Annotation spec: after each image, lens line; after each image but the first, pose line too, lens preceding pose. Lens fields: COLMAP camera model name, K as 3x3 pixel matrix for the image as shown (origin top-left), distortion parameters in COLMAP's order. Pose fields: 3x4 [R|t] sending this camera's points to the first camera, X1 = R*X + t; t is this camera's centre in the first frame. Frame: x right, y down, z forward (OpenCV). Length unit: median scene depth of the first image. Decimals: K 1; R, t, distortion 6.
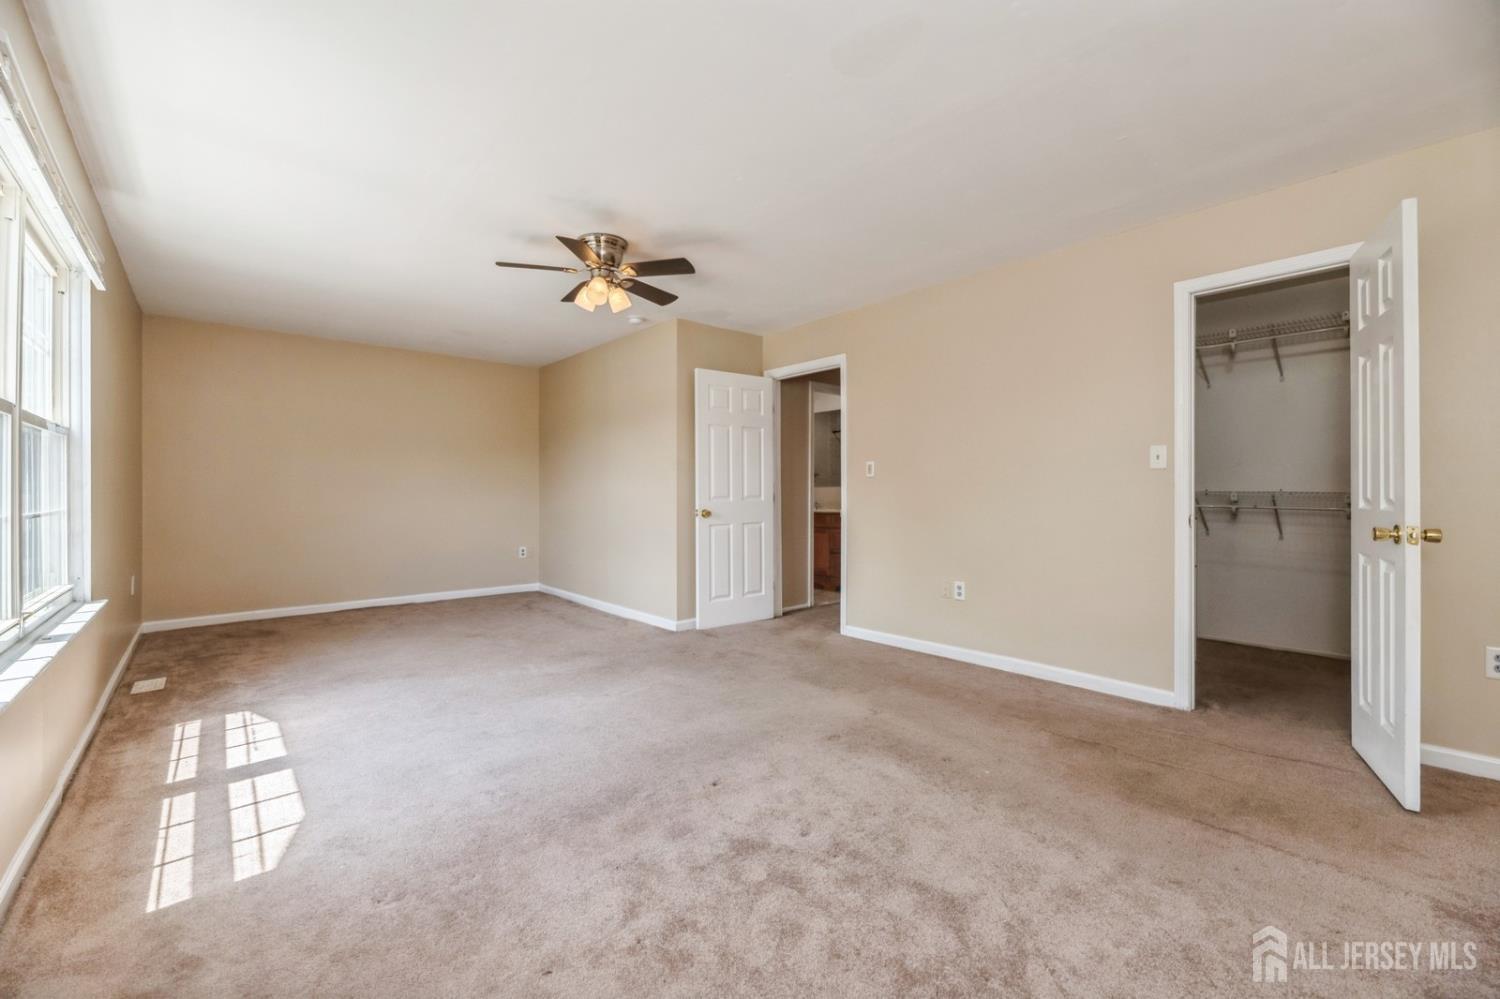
lens RADIAL K [[597.5, 0, 750.0], [0, 597.5, 499.5], [0, 0, 1]] dist [-0.000172, -0.000105]
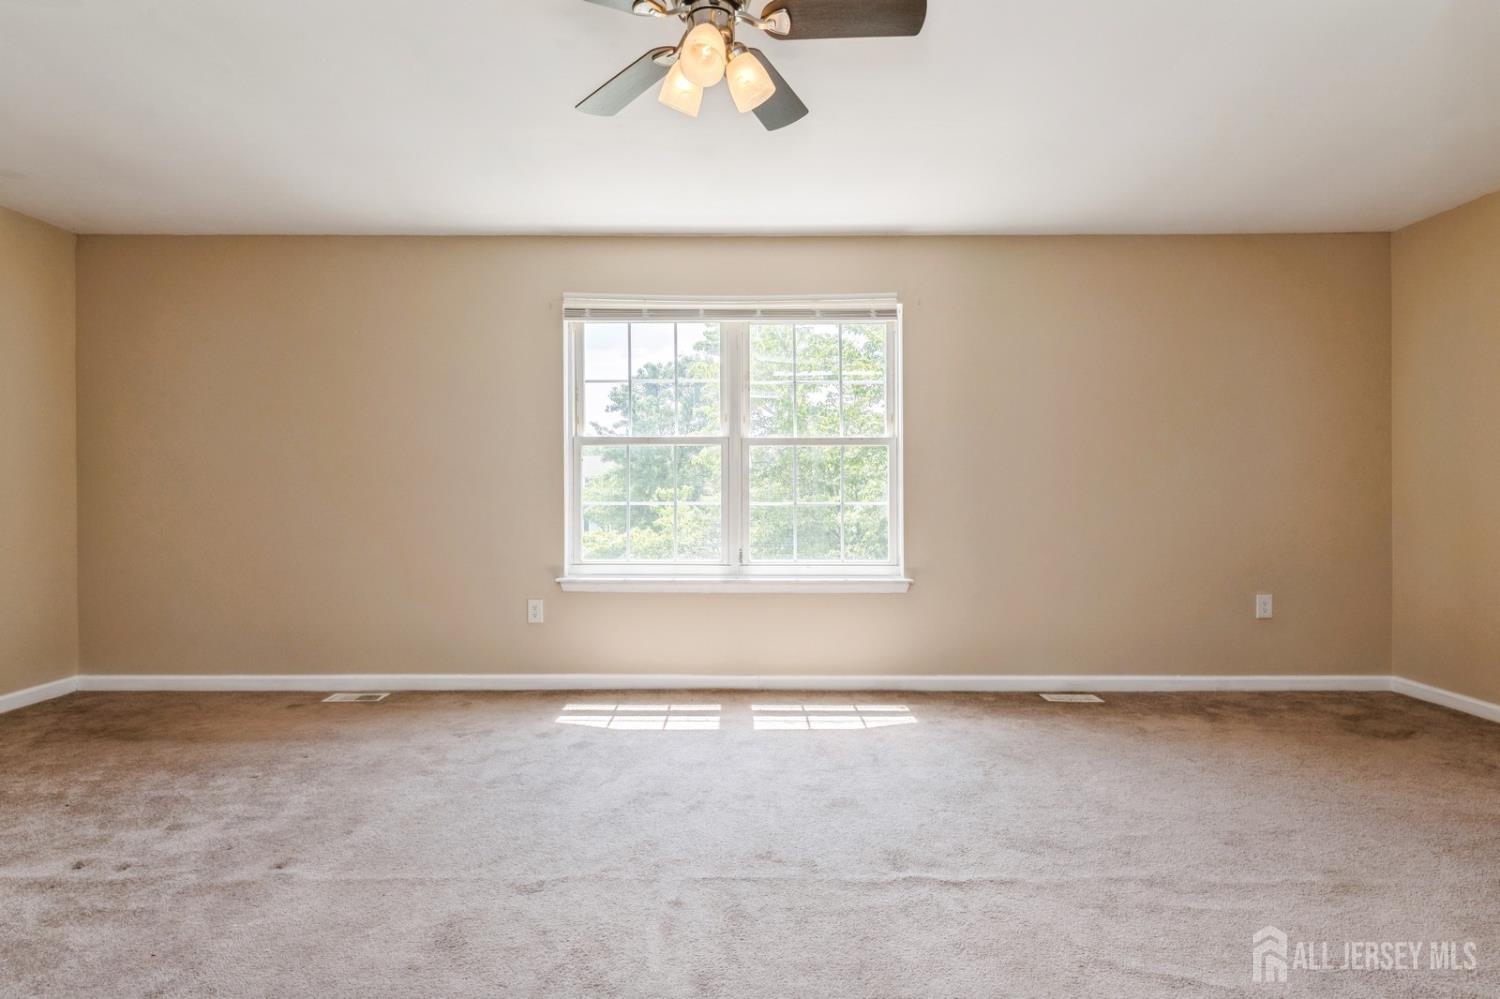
lens RADIAL K [[713.3, 0, 748.0], [0, 713.3, 481.7], [0, 0, 1]] dist [-0.000360, 0.000003]
pose [[-0.678550, -0.003376, -0.734547, 0.185800], [-0.004899, 0.999988, -0.000071, -0.023715], [0.734538, 0.003550, -0.678558, 1.827831]]
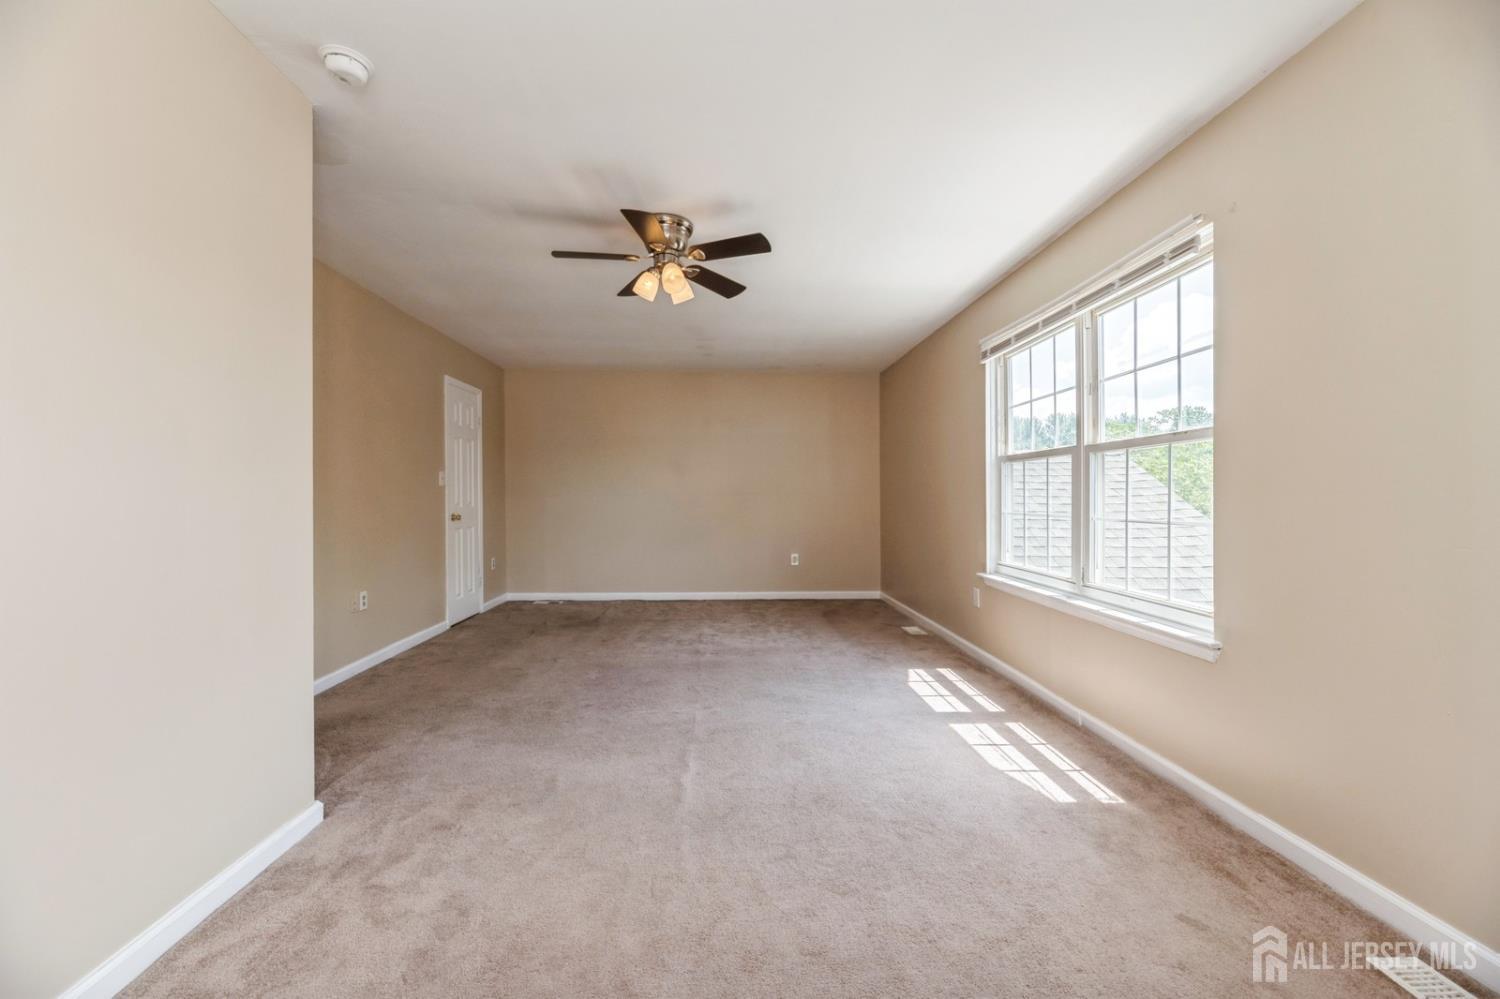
lens RADIAL K [[597.5, 0, 750.0], [0, 597.5, 499.5], [0, 0, 1]] dist [-0.000172, -0.000105]
pose [[-0.770647, 0.000301, 0.637262, -1.194458], [0.006836, 0.999946, 0.007794, -0.026869], [-0.637226, 0.010363, -0.770608, 2.100975]]
